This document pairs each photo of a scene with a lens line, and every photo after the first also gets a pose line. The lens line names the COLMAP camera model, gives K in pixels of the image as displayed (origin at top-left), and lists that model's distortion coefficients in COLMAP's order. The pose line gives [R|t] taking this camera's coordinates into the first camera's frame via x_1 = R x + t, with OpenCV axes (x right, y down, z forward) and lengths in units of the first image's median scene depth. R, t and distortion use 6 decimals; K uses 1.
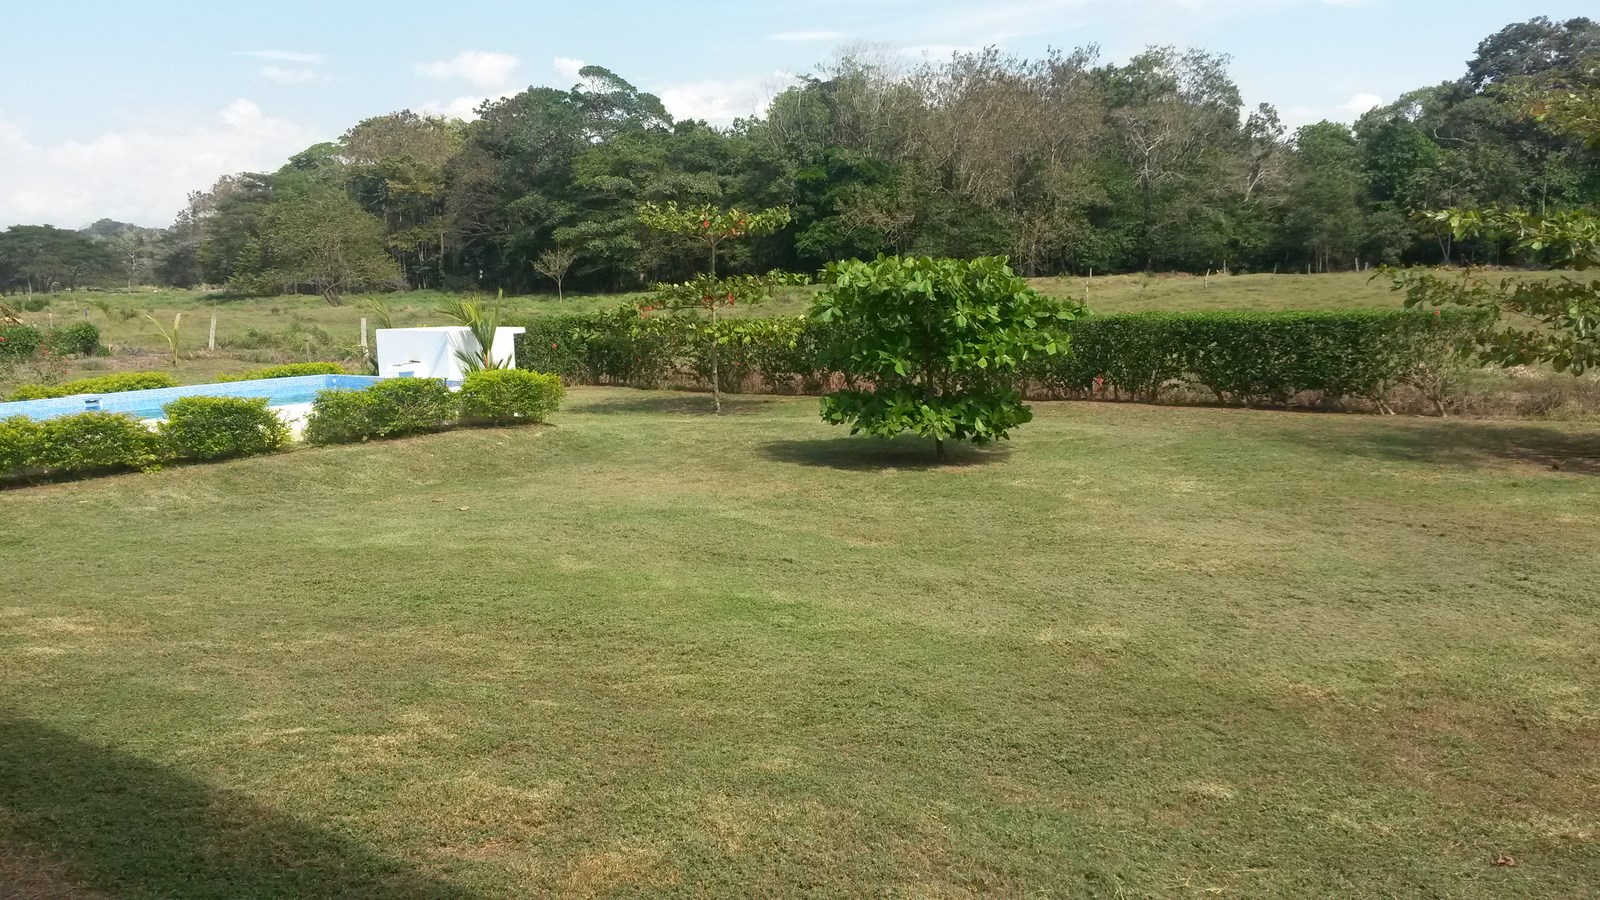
lens RADIAL K [[1302.9, 0, 793.8], [0, 1302.9, 449.4], [0, 0, 1]] dist [0.122531, -0.234737]
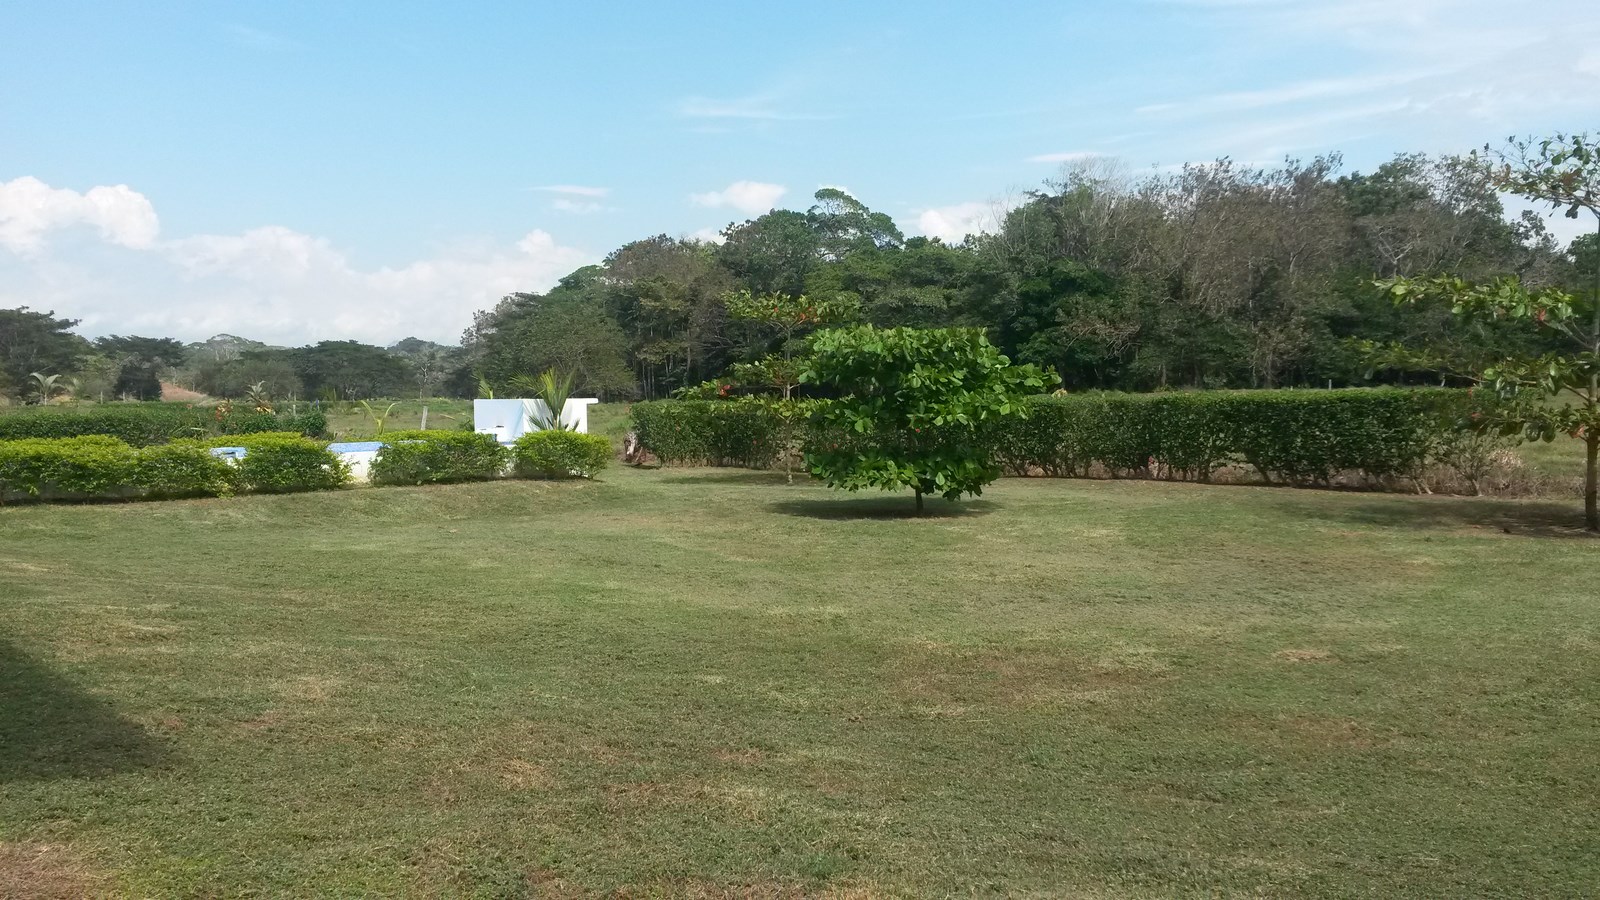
lens RADIAL K [[1305.4, 0, 793.4], [0, 1305.4, 445.5], [0, 0, 1]] dist [0.128436, -0.252478]
pose [[0.981470, 0.015411, -0.190996, 0.024830], [-0.032695, 0.995612, -0.087676, 0.005693], [0.188807, 0.092296, 0.977667, -0.008968]]
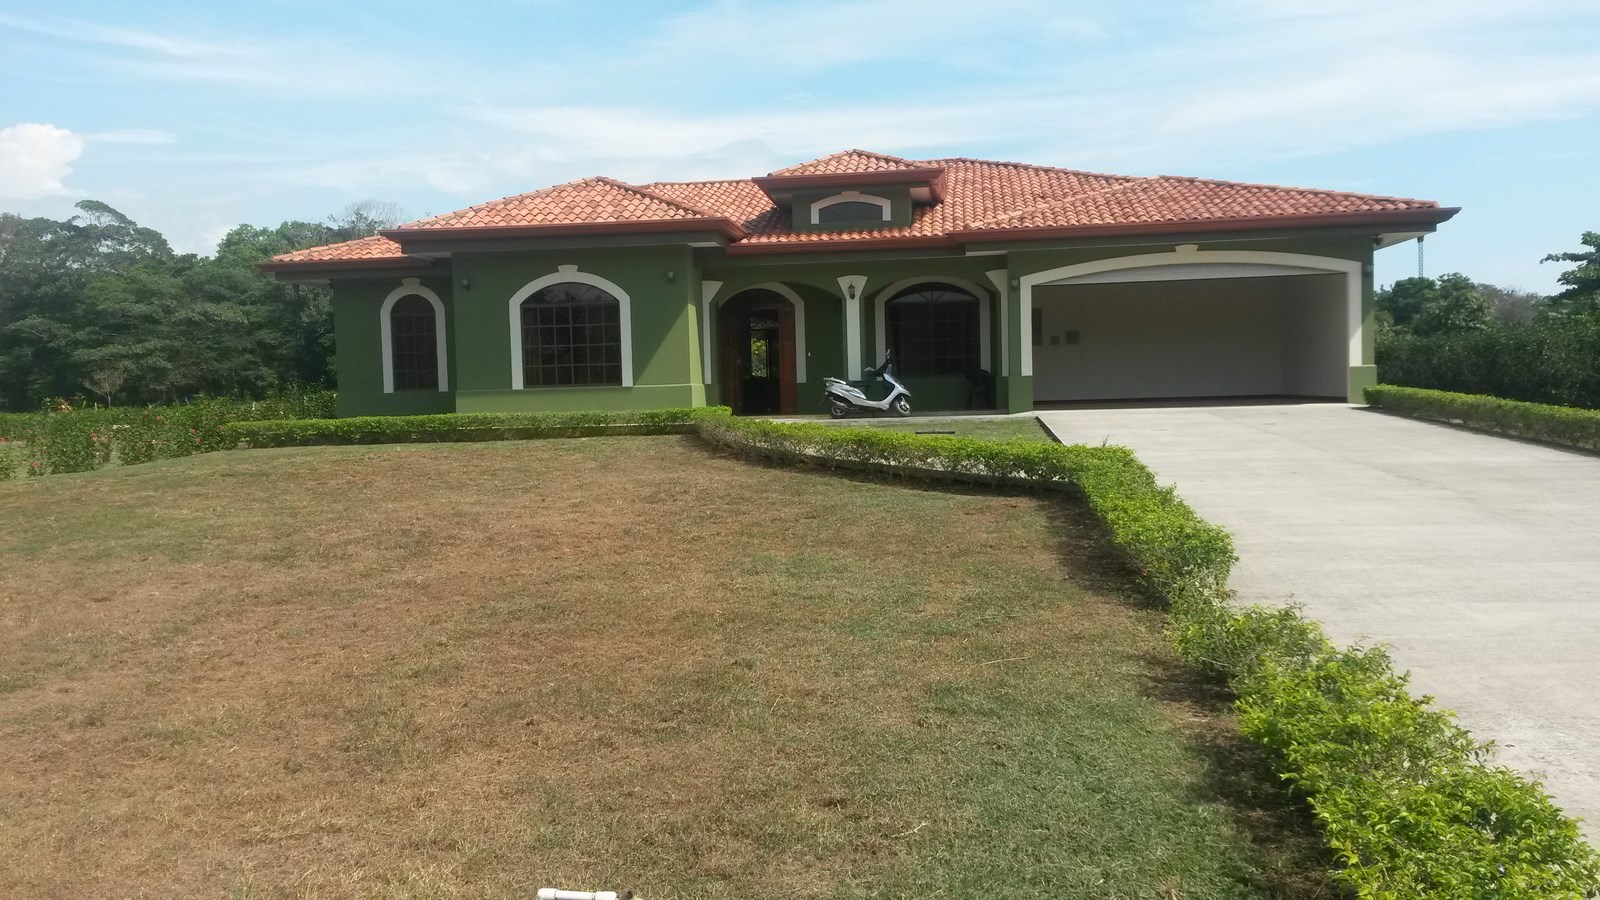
lens RADIAL K [[1305.4, 0, 793.4], [0, 1305.4, 445.5], [0, 0, 1]] dist [0.128436, -0.252478]
pose [[0.873811, -0.016459, 0.485986, -0.198331], [0.067264, 0.993910, -0.087282, 0.039885], [-0.481590, 0.108958, 0.869597, -0.197516]]
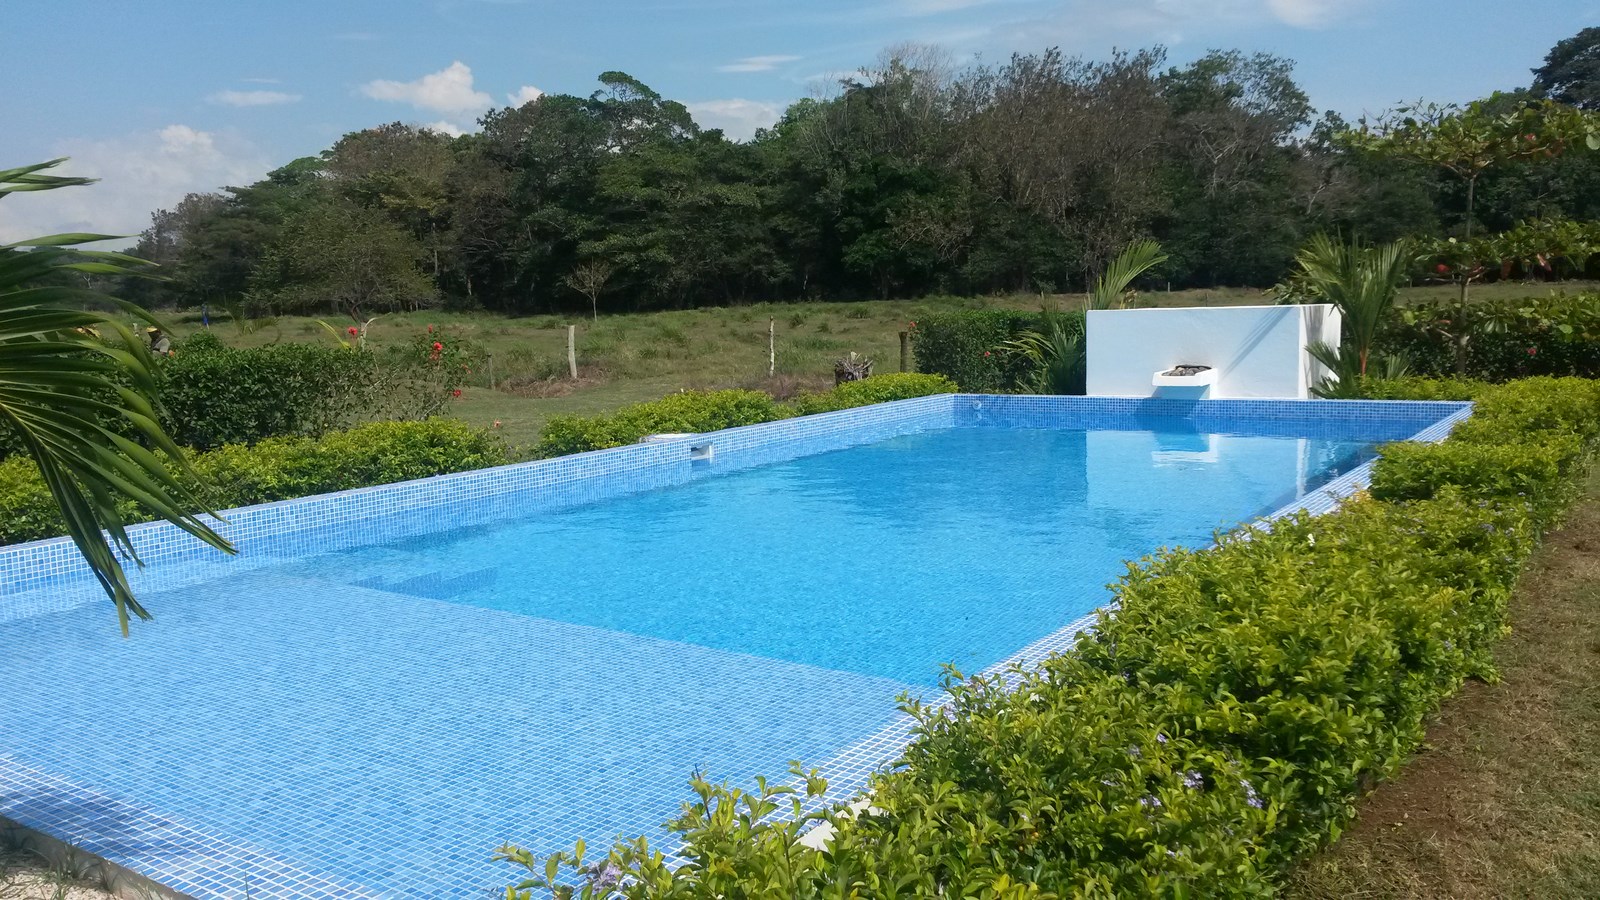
lens RADIAL K [[1302.9, 0, 793.8], [0, 1302.9, 449.4], [0, 0, 1]] dist [0.122531, -0.234737]
pose [[0.999291, -0.006989, 0.036999, -0.066501], [0.007665, 0.999806, -0.018148, -0.003483], [-0.036865, 0.018418, 0.999151, 0.066083]]
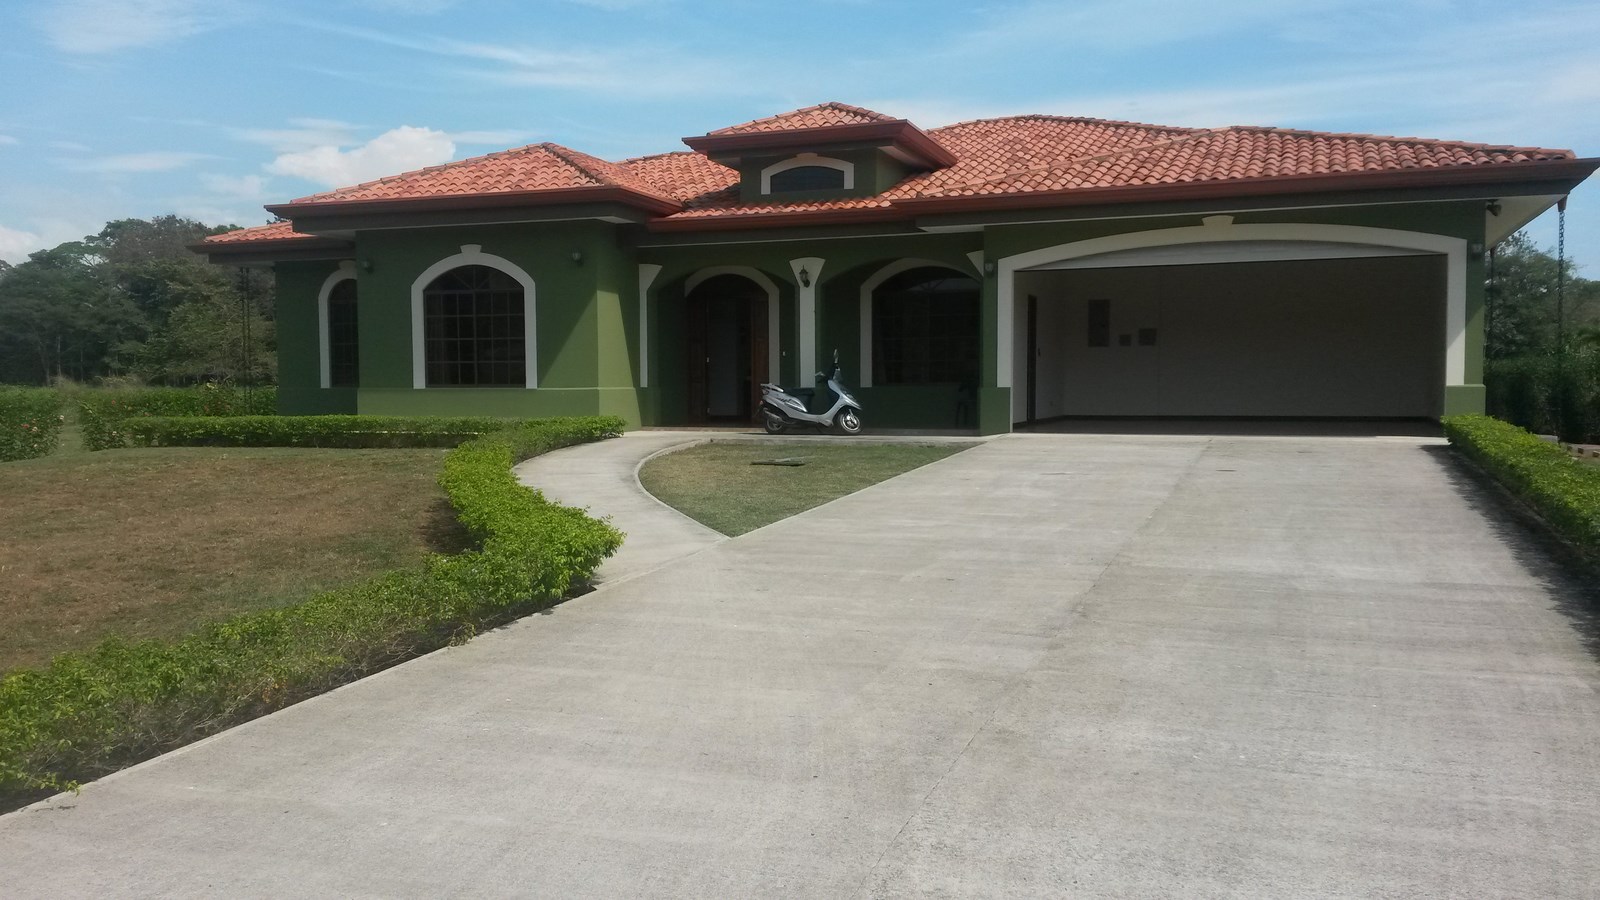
lens RADIAL K [[1302.9, 0, 793.8], [0, 1302.9, 449.4], [0, 0, 1]] dist [0.122531, -0.234737]
pose [[0.963849, 0.009780, 0.266268, -0.140719], [0.013290, 0.996318, -0.084702, 0.034785], [-0.266116, 0.085179, 0.960170, -0.184099]]
